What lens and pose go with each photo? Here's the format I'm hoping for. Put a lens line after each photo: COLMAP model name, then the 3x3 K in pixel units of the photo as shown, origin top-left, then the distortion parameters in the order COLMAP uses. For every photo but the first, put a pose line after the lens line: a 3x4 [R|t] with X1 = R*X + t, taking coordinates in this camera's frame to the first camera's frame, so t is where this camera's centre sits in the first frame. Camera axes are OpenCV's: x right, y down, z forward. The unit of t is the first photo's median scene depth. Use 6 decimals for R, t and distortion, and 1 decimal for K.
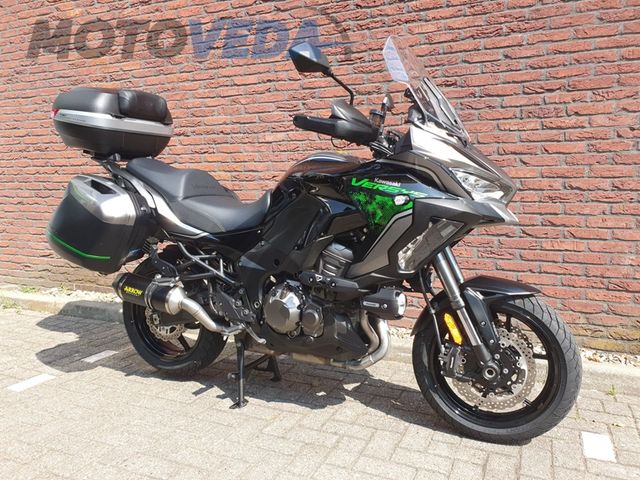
lens RADIAL K [[503.7, 0, 316.6], [0, 503.7, 241.7], [0, 0, 1]] dist [0.000494, 0.023106]
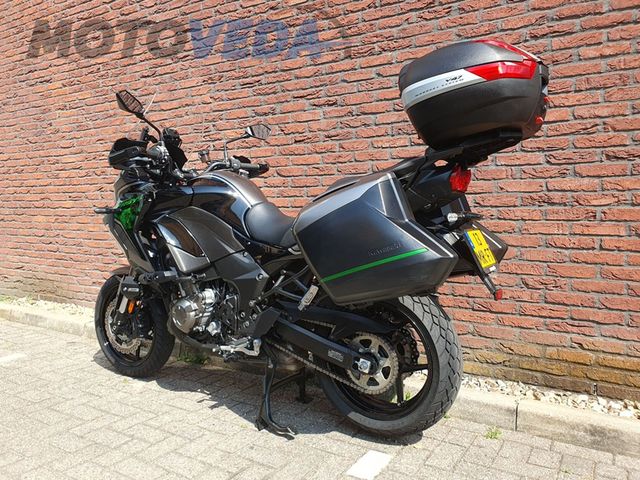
lens RADIAL K [[503.7, 0, 313.5], [0, 503.7, 239.9], [0, 0, 1]] dist [0.000494, 0.023106]
pose [[0.990136, 0.012842, -0.139523, 0.402573], [-0.020191, 0.998475, -0.051386, 0.017150], [0.138650, 0.053697, 0.988885, 0.002781]]
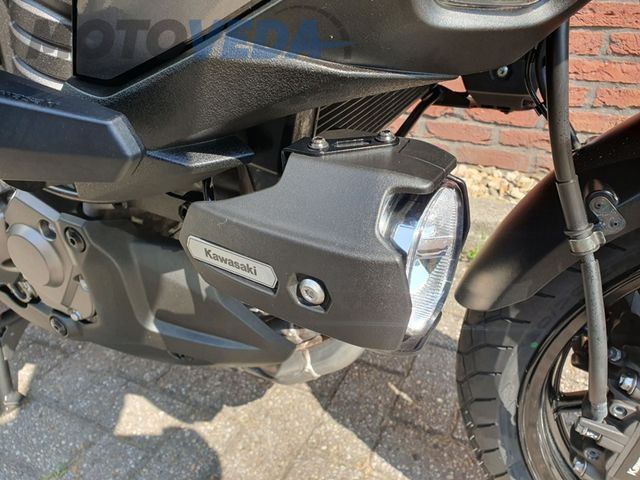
lens RADIAL K [[503.7, 0, 319.1], [0, 503.7, 238.2], [0, 0, 1]] dist [0.000494, 0.023106]
pose [[0.999066, -0.011885, -0.041553, 0.093651], [0.027982, 0.910608, 0.412322, 0.037388], [0.032939, -0.413099, 0.910090, 0.571615]]
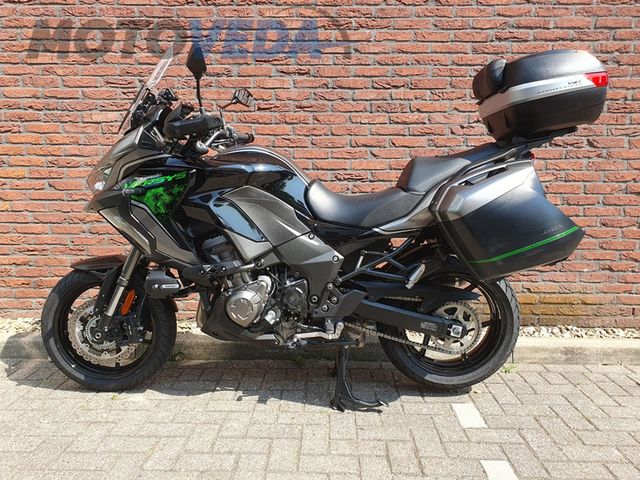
lens RADIAL K [[503.7, 0, 317.7], [0, 503.7, 236.5], [0, 0, 1]] dist [0.000494, 0.023106]
pose [[0.921822, -0.041379, 0.385399, -0.110584], [0.033281, 0.999063, 0.027662, -0.019790], [-0.386183, -0.012673, 0.922335, 0.080198]]
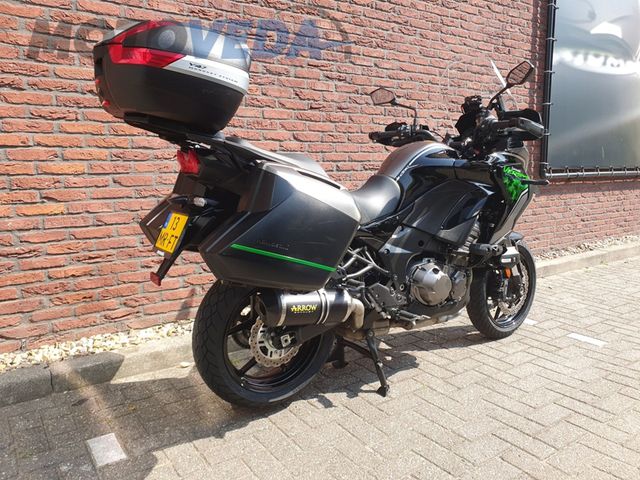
lens RADIAL K [[503.7, 0, 324.6], [0, 503.7, 235.7], [0, 0, 1]] dist [0.000494, 0.023106]
pose [[0.505561, -0.129756, 0.852978, -0.856896], [0.086789, 0.991260, 0.099352, -0.078409], [-0.858415, 0.023801, 0.512404, 0.479145]]
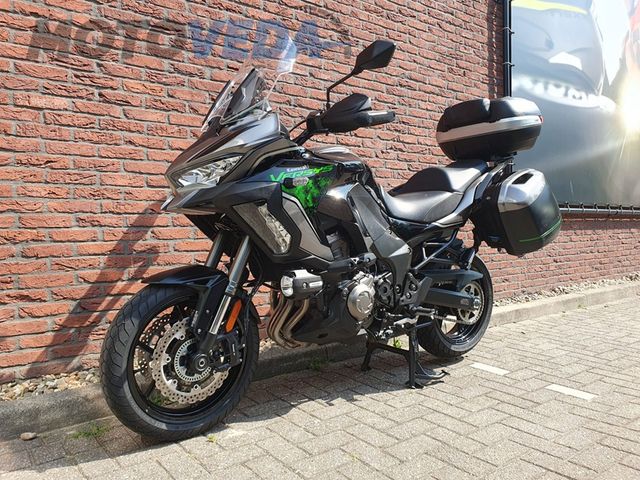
lens RADIAL K [[503.7, 0, 318.8], [0, 503.7, 234.5], [0, 0, 1]] dist [0.000494, 0.023106]
pose [[0.473522, -0.025453, 0.880414, -0.626098], [0.093076, 0.995432, -0.021282, 0.011905], [-0.875850, 0.092023, 0.473728, 0.500842]]
